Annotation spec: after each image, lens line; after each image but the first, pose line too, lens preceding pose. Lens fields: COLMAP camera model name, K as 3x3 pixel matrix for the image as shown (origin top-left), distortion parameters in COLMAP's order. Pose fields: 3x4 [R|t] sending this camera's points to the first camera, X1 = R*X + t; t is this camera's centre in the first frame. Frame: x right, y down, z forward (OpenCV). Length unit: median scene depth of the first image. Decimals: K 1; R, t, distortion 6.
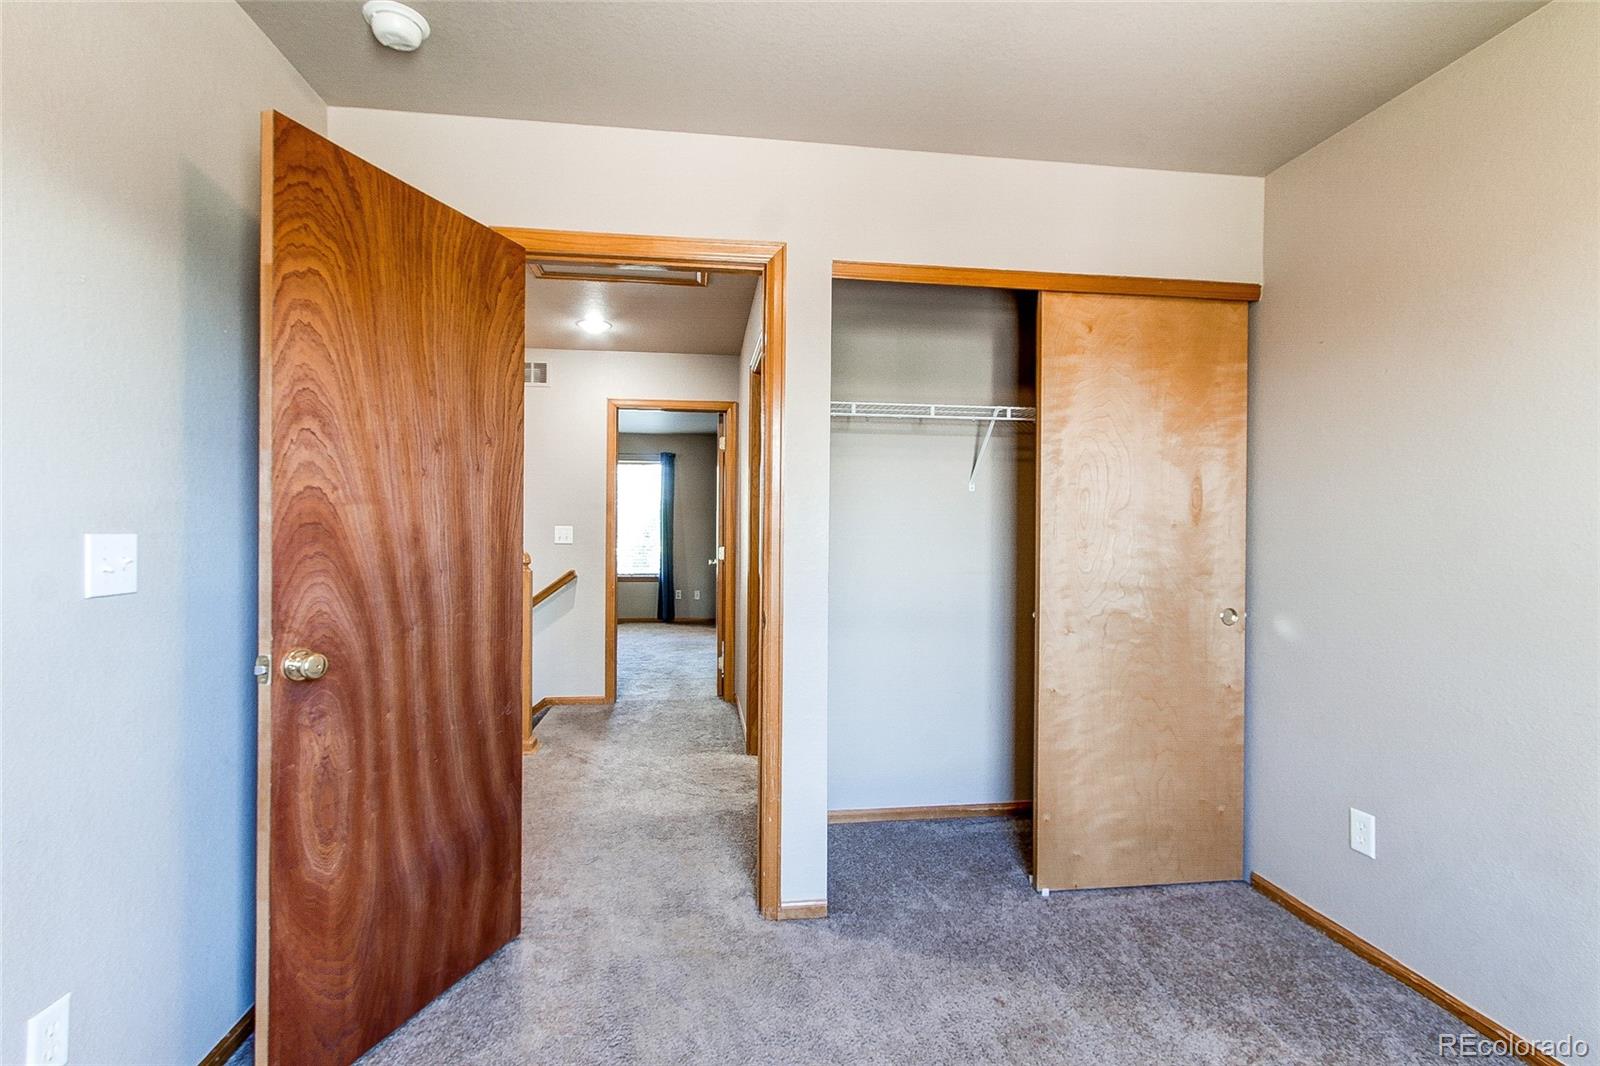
lens RADIAL K [[751.8, 0, 792.1], [0, 751.8, 530.7], [0, 0, 1]] dist [-0.000900, 0.000067]
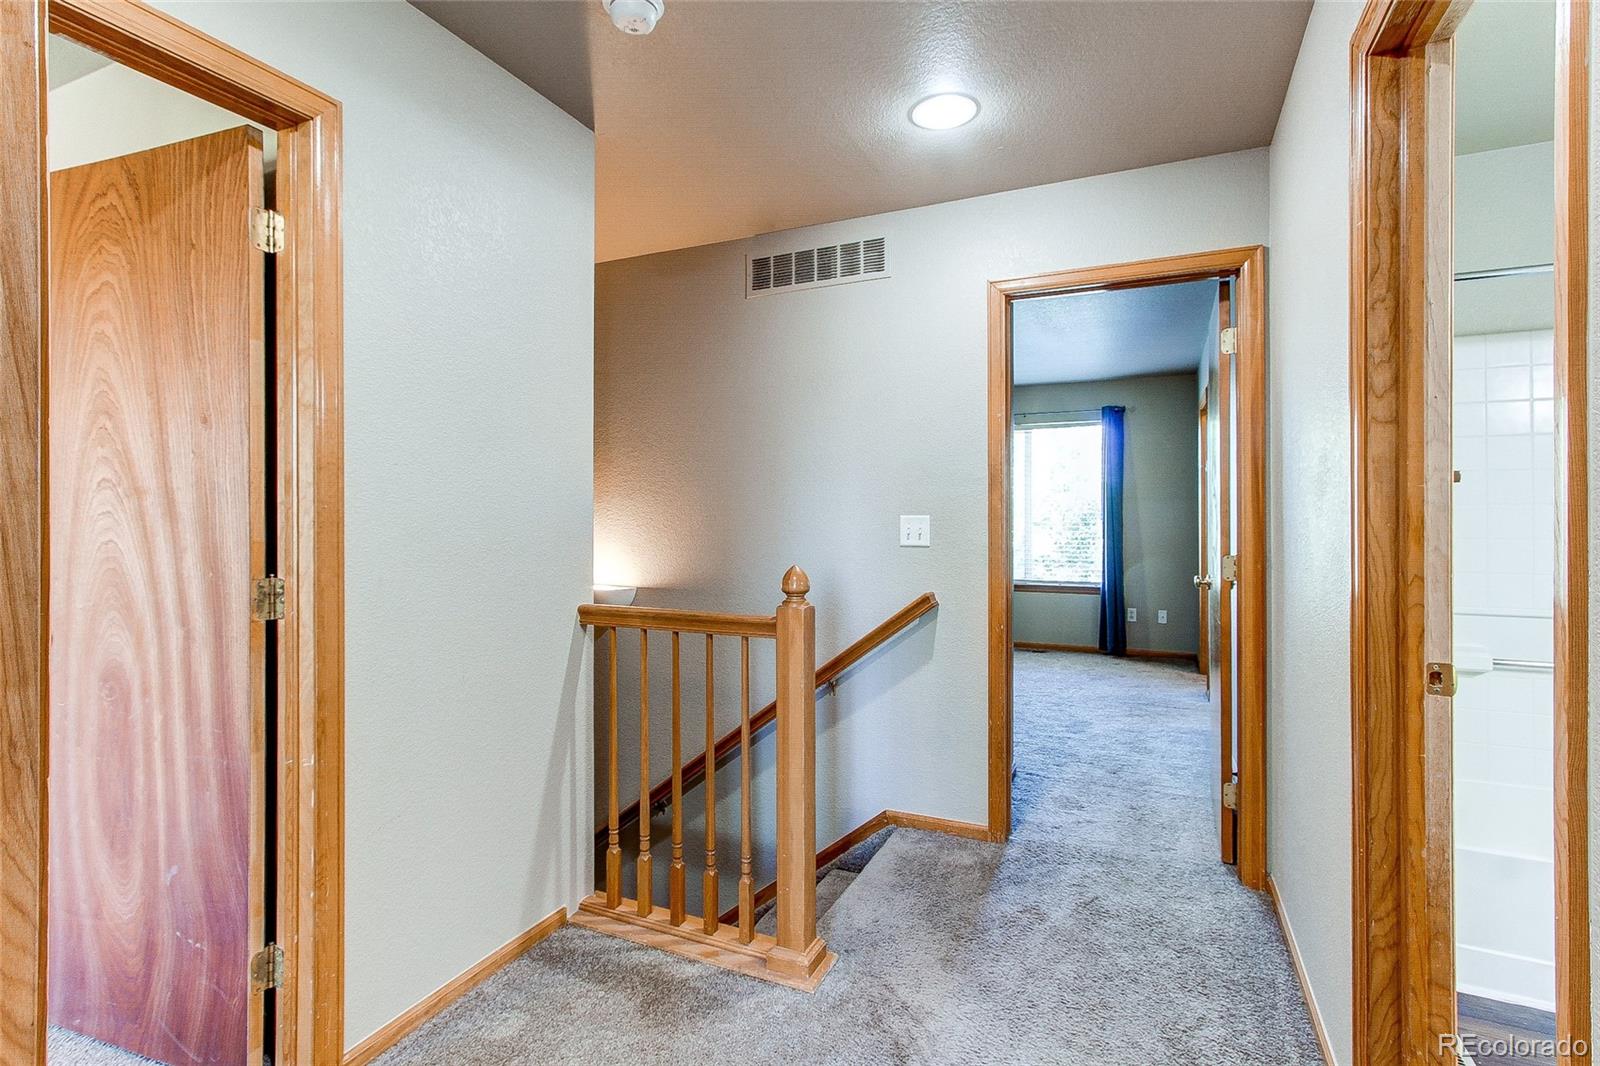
lens RADIAL K [[751.8, 0, 790.7], [0, 751.8, 519.4], [0, 0, 1]] dist [-0.000900, 0.000067]
pose [[0.839405, -0.008269, -0.543444, -0.066914], [0.008885, 0.999959, -0.001492, -0.002933], [0.543434, -0.003576, 0.839444, 0.437309]]
